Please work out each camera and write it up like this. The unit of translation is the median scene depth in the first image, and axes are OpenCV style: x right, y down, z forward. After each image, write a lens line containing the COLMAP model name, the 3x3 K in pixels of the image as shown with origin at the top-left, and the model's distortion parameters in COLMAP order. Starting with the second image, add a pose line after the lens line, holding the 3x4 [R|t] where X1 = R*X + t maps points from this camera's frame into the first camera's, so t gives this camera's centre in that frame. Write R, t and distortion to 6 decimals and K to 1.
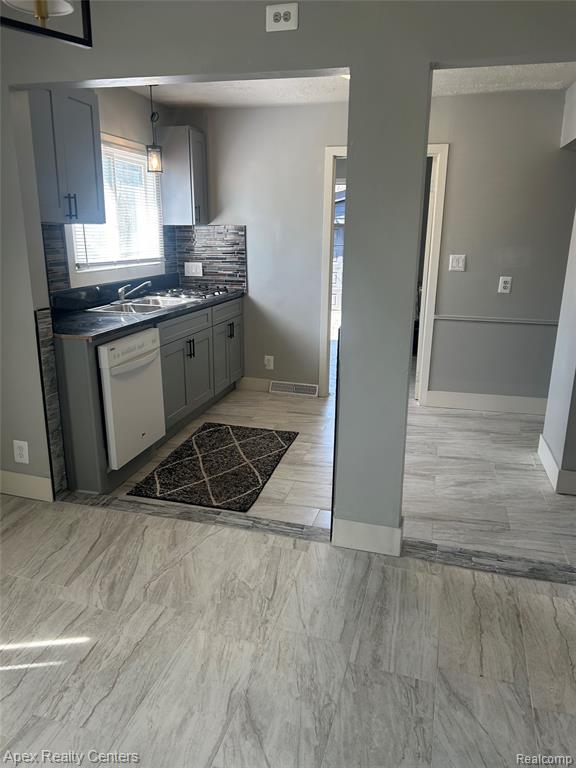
lens RADIAL K [[572.1, 0, 287.0], [0, 572.1, 388.9], [0, 0, 1]] dist [0.010301, -0.017201]
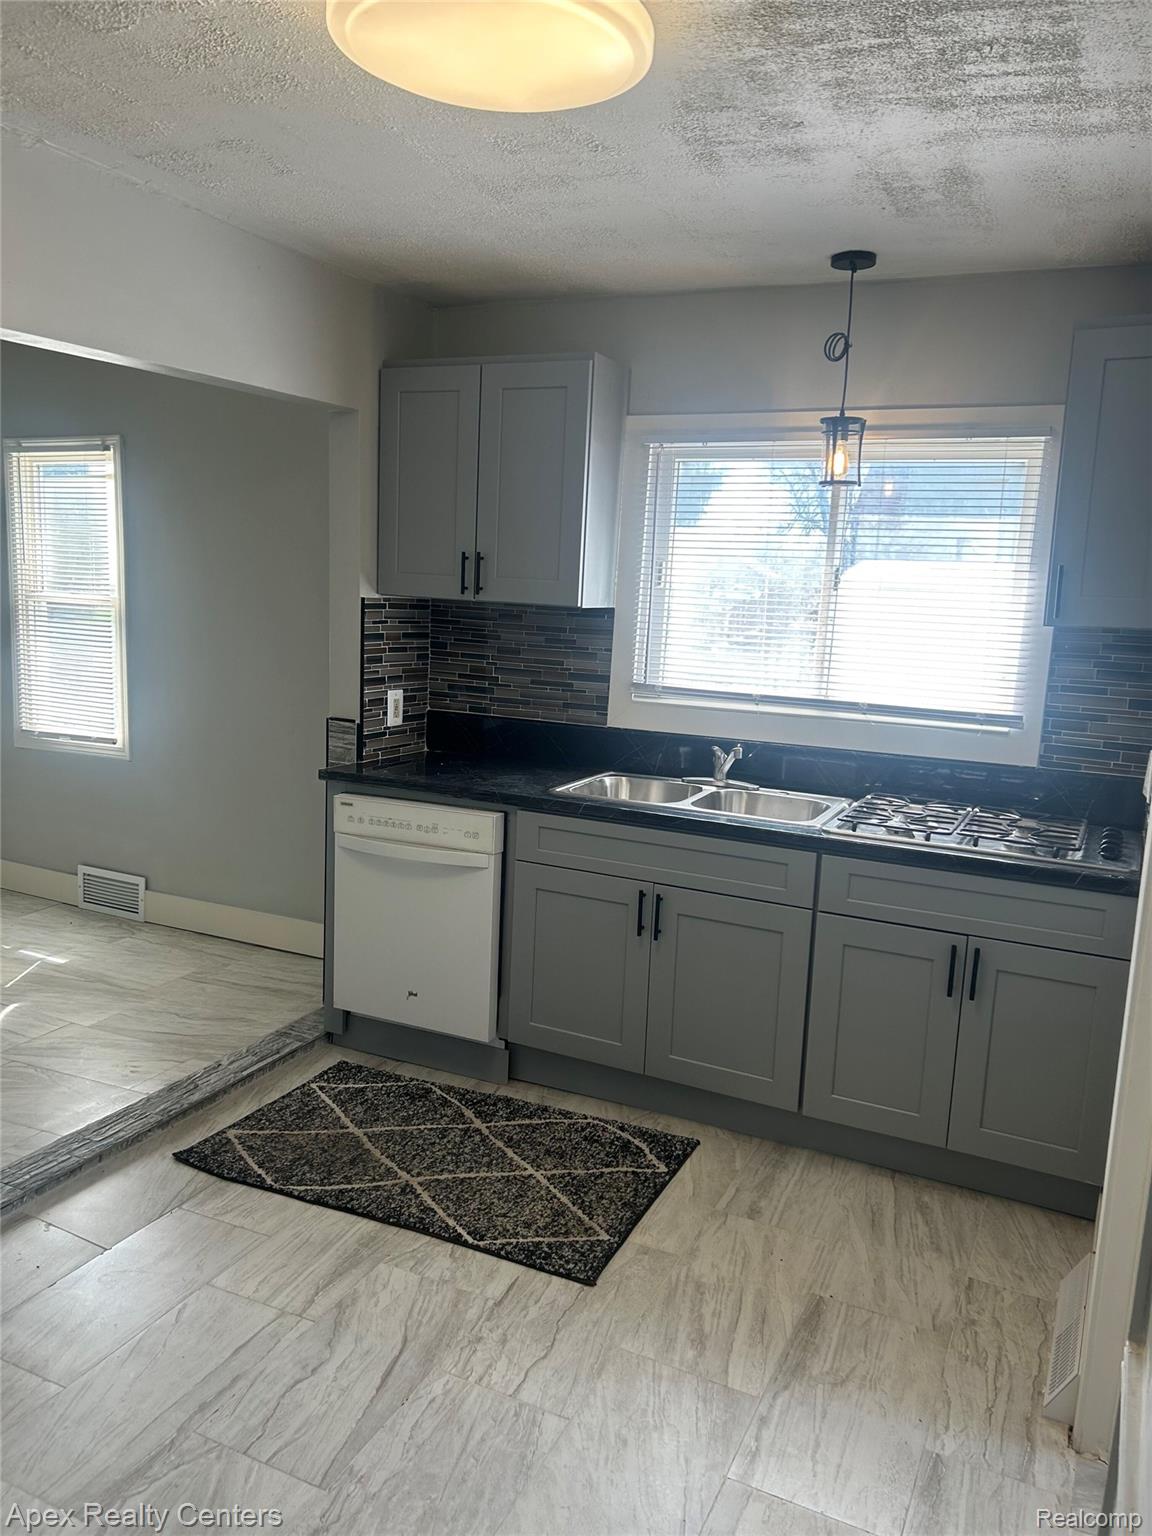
lens RADIAL K [[1144.2, 0, 583.1], [0, 1144.2, 759.9], [0, 0, 1]] dist [0.010301, -0.017201]
pose [[-0.193771, 0.125643, -0.972968, 0.746769], [-0.303159, 0.935557, 0.181187, -0.377020], [0.933031, 0.330073, -0.143194, 1.303272]]
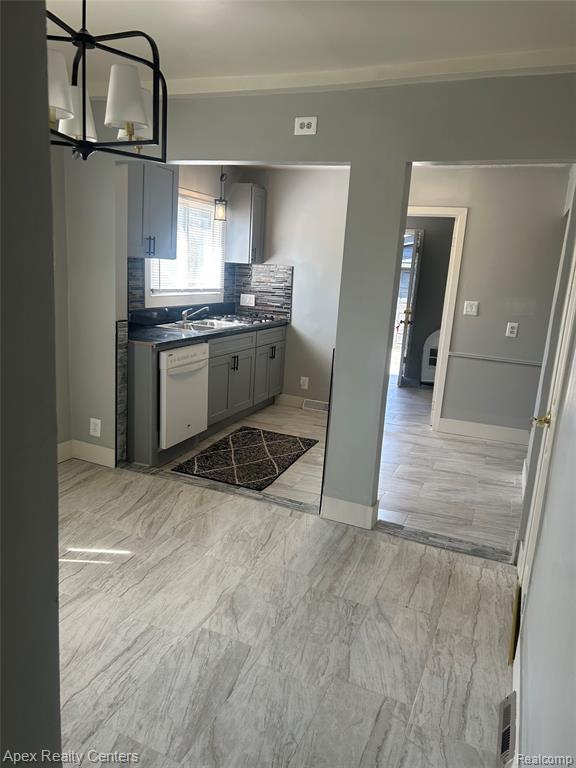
lens RADIAL K [[572.1, 0, 291.0], [0, 572.1, 388.5], [0, 0, 1]] dist [0.010301, -0.017201]
pose [[0.991218, 0.078305, -0.106560, 0.107101], [-0.084795, 0.994721, -0.057796, 0.055544], [0.101472, 0.066324, 0.992625, -0.248928]]
